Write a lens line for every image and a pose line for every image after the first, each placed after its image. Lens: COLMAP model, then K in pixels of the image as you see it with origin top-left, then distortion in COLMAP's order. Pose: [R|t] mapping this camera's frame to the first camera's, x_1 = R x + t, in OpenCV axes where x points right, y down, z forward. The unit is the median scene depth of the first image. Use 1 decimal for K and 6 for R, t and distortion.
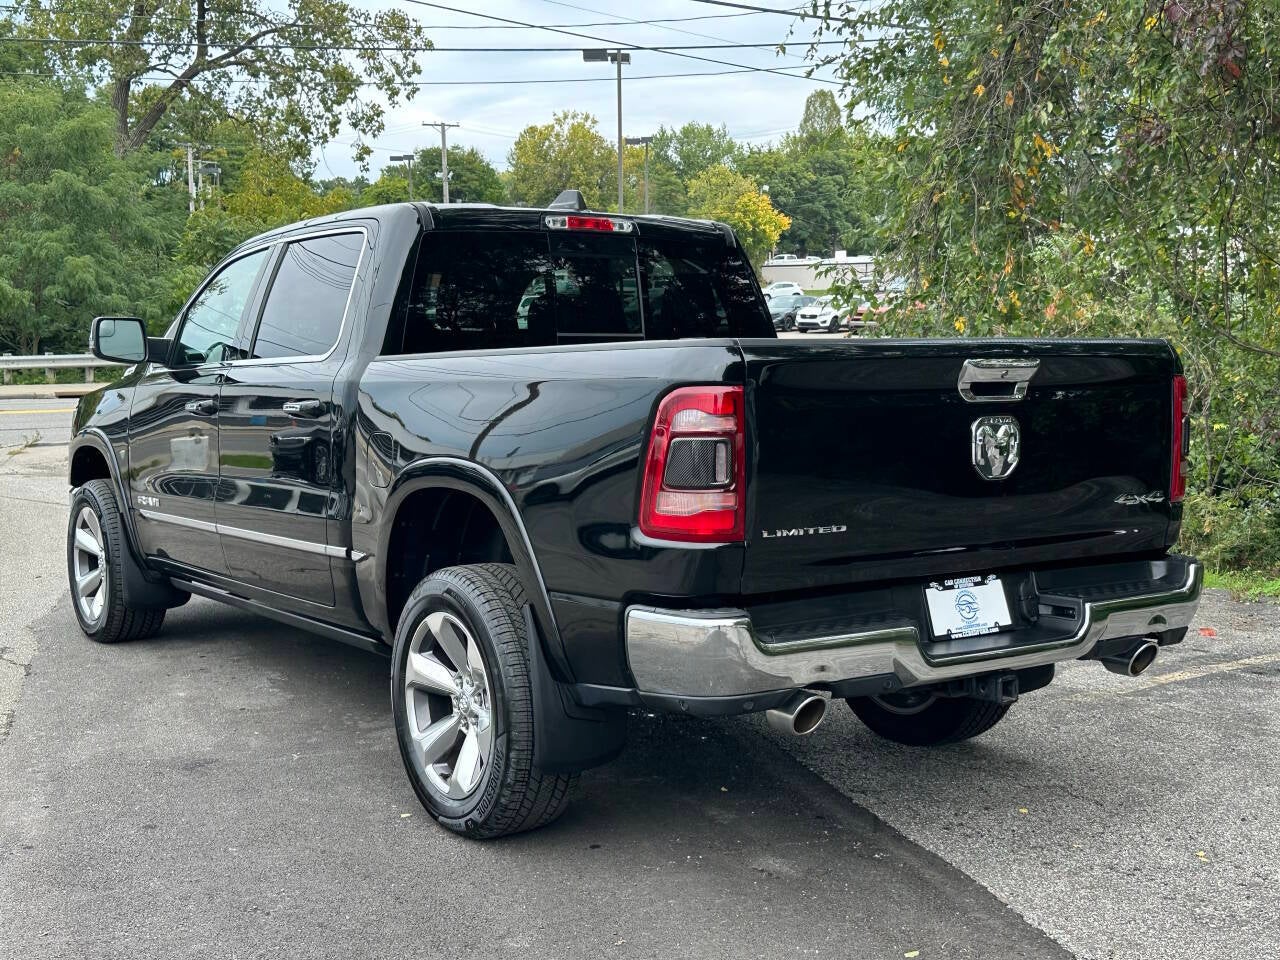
lens RADIAL K [[1527.4, 0, 648.5], [0, 1527.4, 488.6], [0, 0, 1]] dist [0.230346, -0.553489]
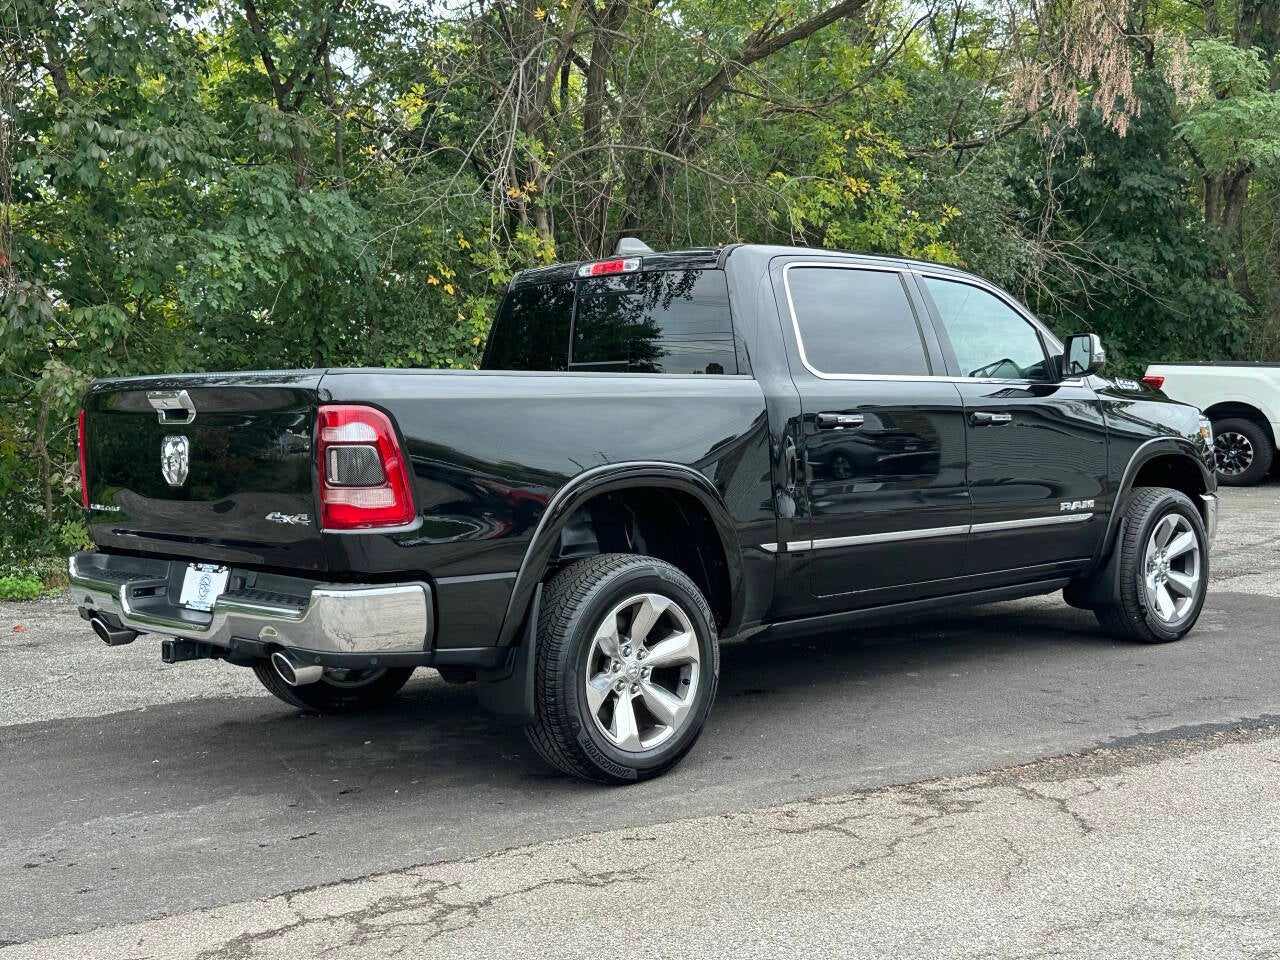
lens RADIAL K [[1531.4, 0, 662.0], [0, 1531.4, 480.1], [0, 0, 1]] dist [0.193487, -0.379836]
pose [[0.162688, 0.053279, -0.985238, 0.518912], [-0.061559, 0.997144, 0.043758, -0.030458], [0.984755, 0.053531, 0.165503, 0.395852]]
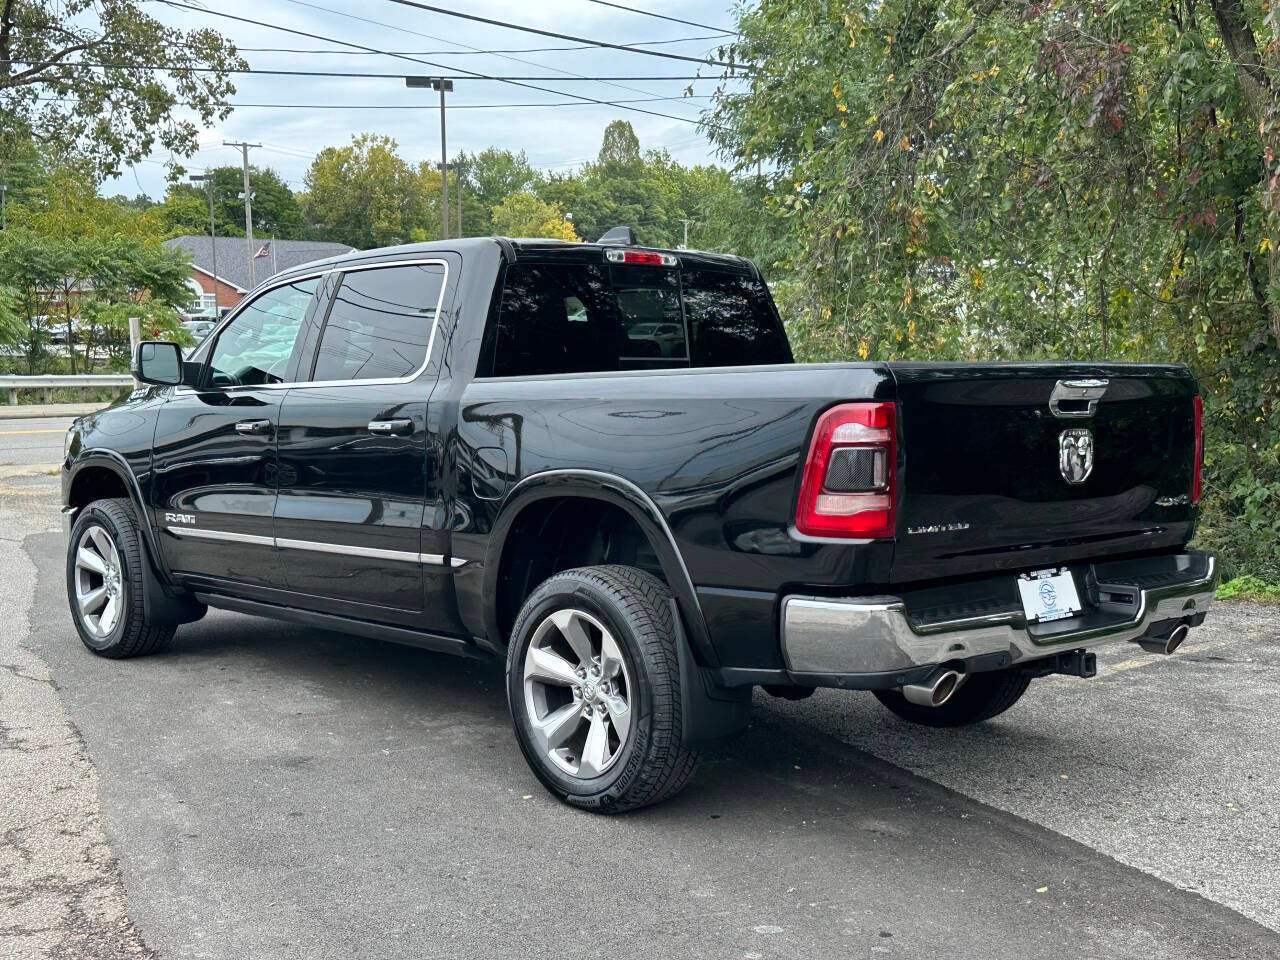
lens RADIAL K [[1526.5, 0, 649.2], [0, 1526.5, 486.1], [0, 0, 1]] dist [0.222233, -0.520494]
pose [[0.991348, -0.008232, 0.131003, -0.082047], [0.010583, 0.999795, -0.017258, 0.004238], [-0.130834, 0.018495, 0.991232, -0.036687]]
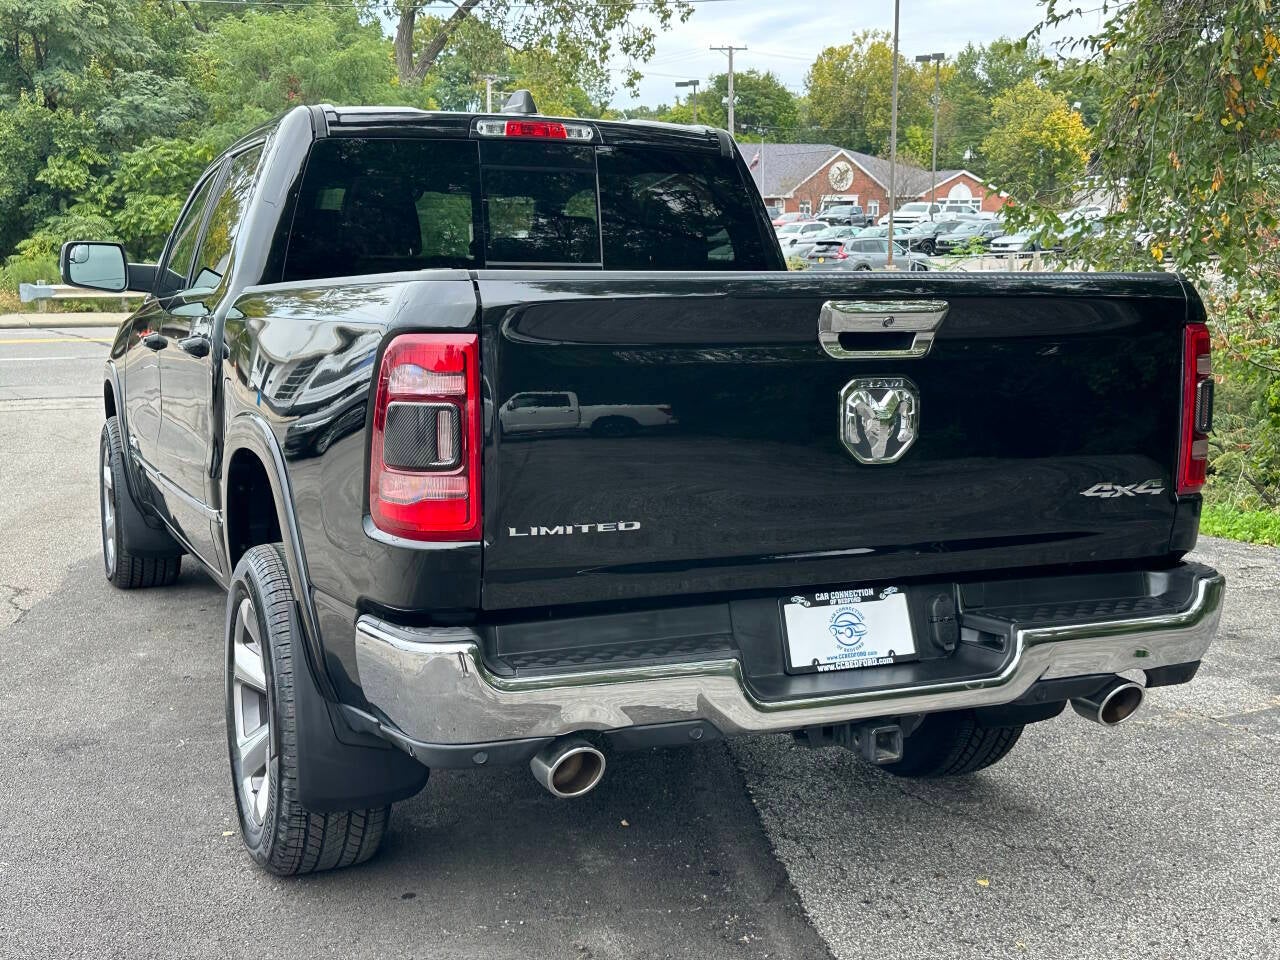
lens RADIAL K [[1529.0, 0, 640.0], [0, 1529.0, 480.0], [0, 0, 1]] dist [0.230700, -0.552785]
pose [[0.980656, 0.031588, -0.193175, 0.085766], [-0.023788, 0.998810, 0.042567, -0.008920], [0.194290, -0.037148, 0.980240, 0.083571]]
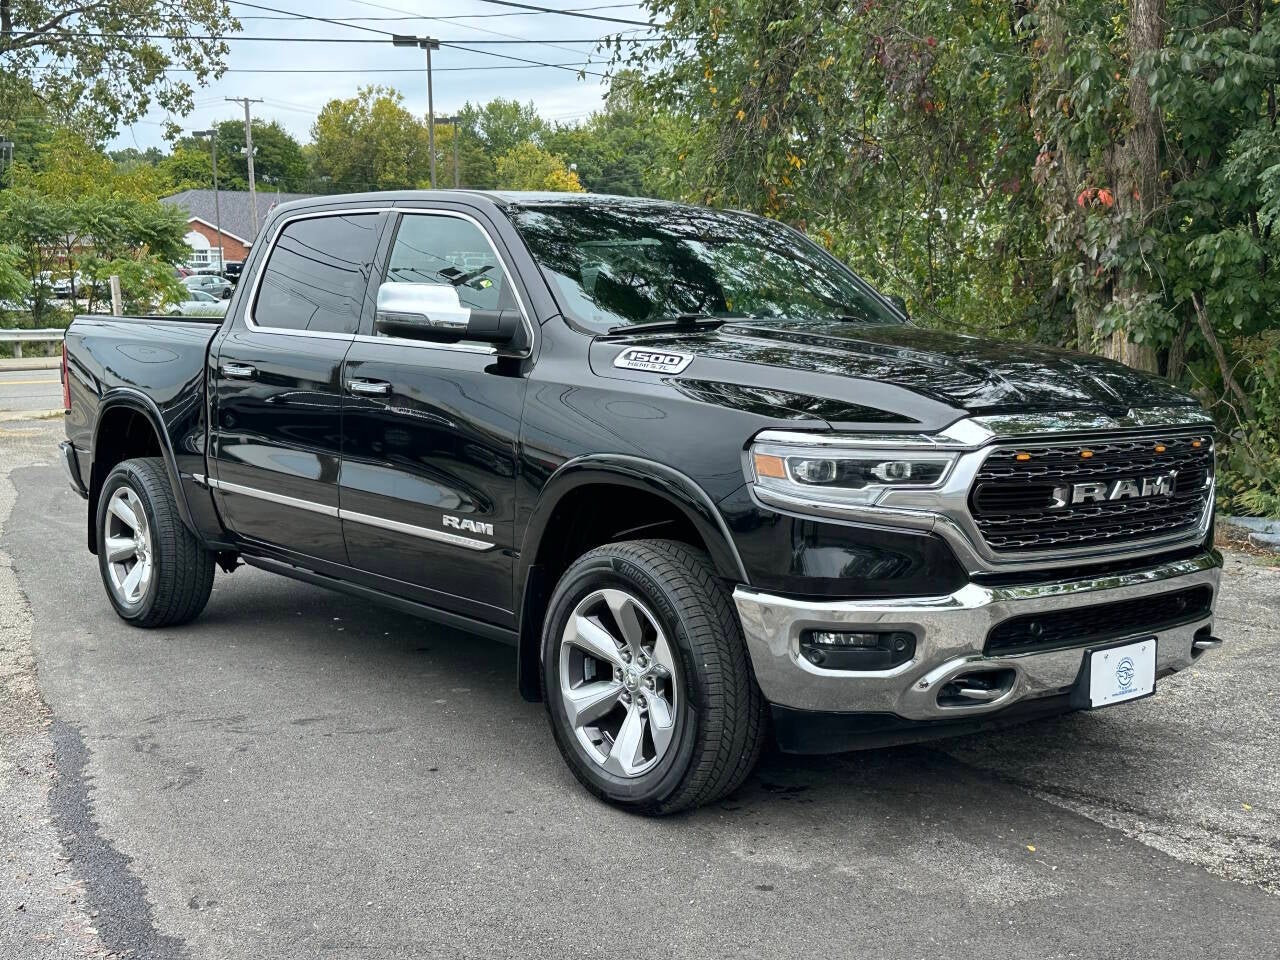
lens RADIAL K [[1526.5, 0, 649.2], [0, 1526.5, 486.1], [0, 0, 1]] dist [0.222233, -0.520494]
pose [[0.992498, -0.018602, 0.120841, -0.014001], [0.016994, 0.999753, 0.014329, 0.020925], [-0.121078, -0.012168, 0.992568, -0.207790]]
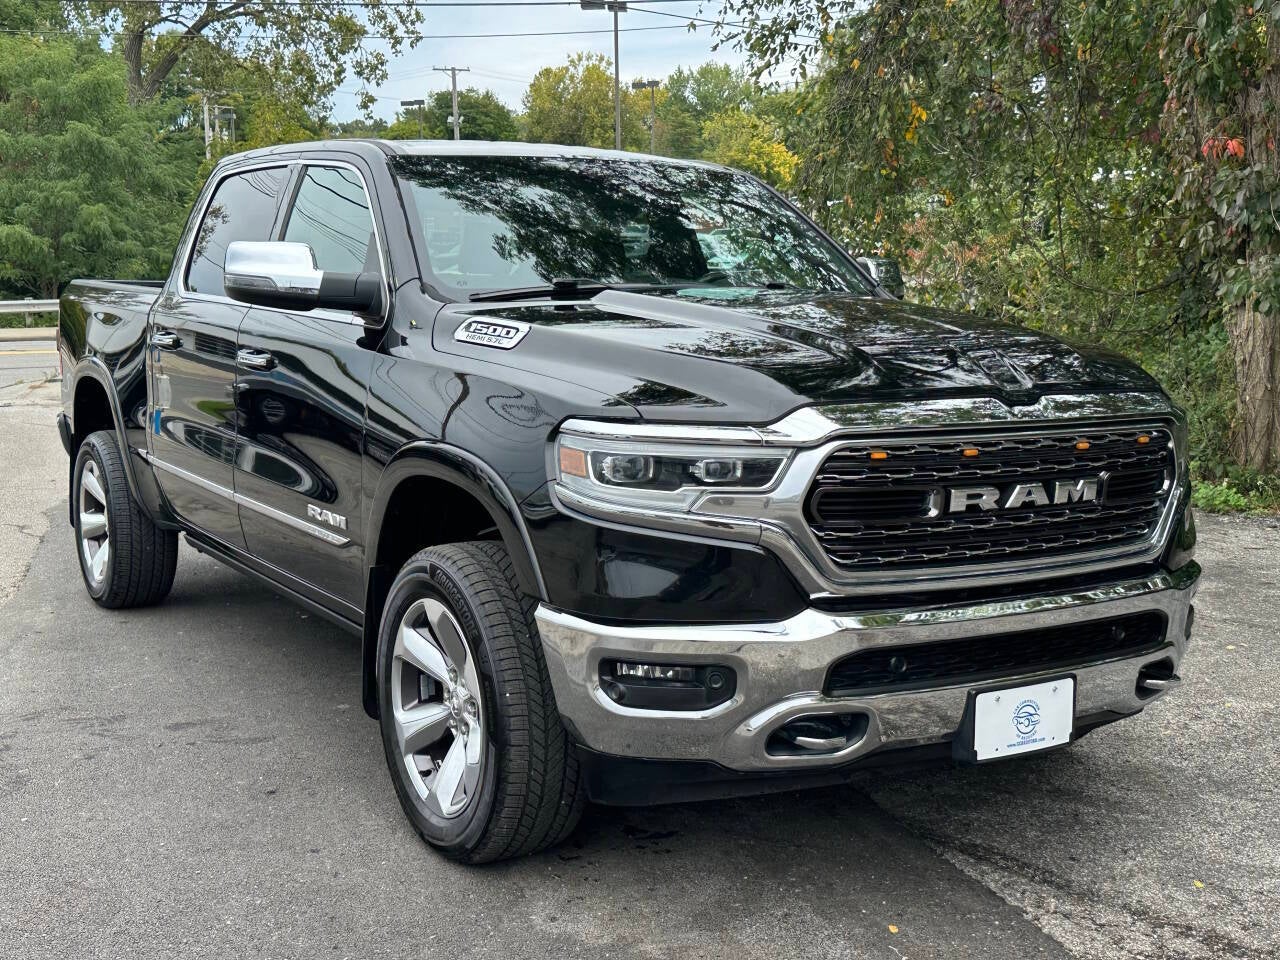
lens RADIAL K [[1527.4, 0, 648.5], [0, 1527.4, 488.6], [0, 0, 1]] dist [0.230346, -0.553489]
pose [[0.999896, -0.002317, -0.014254, 0.069455], [0.002831, 0.999342, 0.036165, 0.016754], [0.014161, -0.036202, 0.999244, -0.158550]]
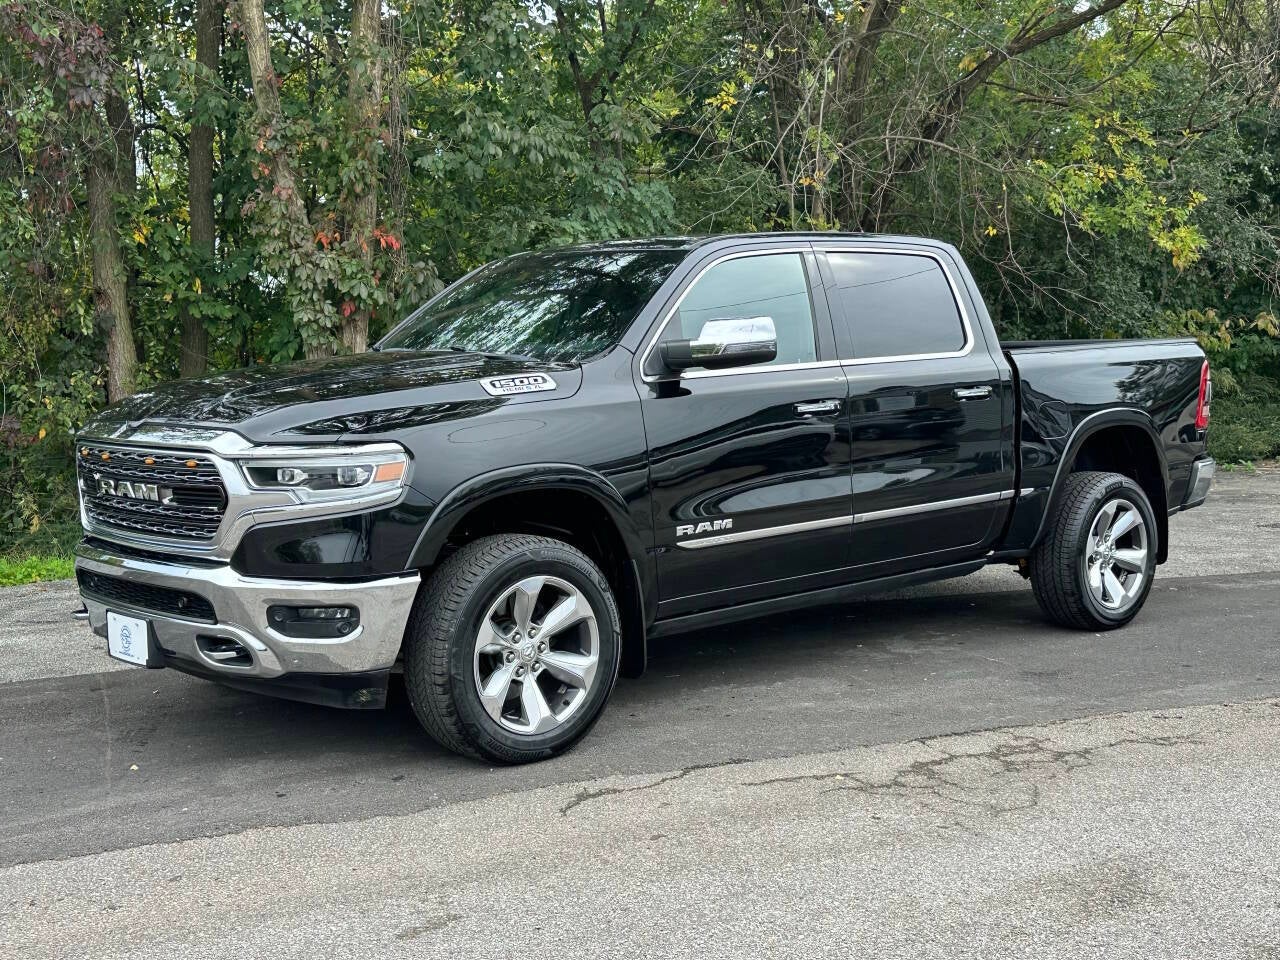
lens RADIAL K [[1531.4, 0, 662.0], [0, 1531.4, 480.1], [0, 0, 1]] dist [0.193487, -0.379836]
pose [[0.098132, 0.070466, -0.992675, 0.605099], [-0.076185, 0.995095, 0.063107, -0.015787], [0.992253, 0.069434, 0.103020, 0.245406]]
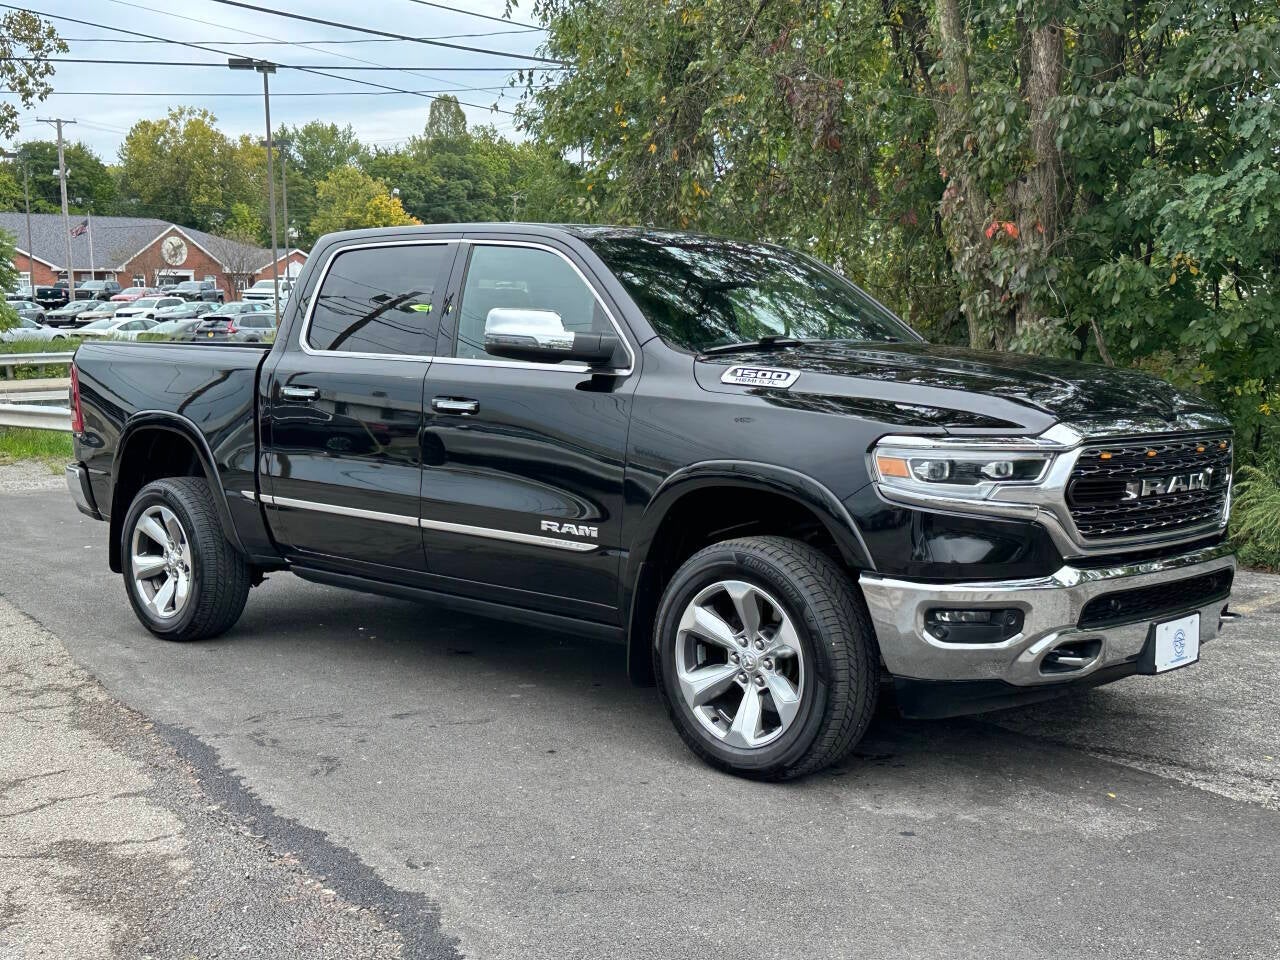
lens RADIAL K [[1526.5, 0, 649.2], [0, 1526.5, 486.1], [0, 0, 1]] dist [0.222233, -0.520494]
pose [[0.971534, -0.031368, 0.234814, -0.095722], [0.032092, 0.999485, 0.000736, 0.024332], [-0.234716, 0.006820, 0.972040, -0.236975]]
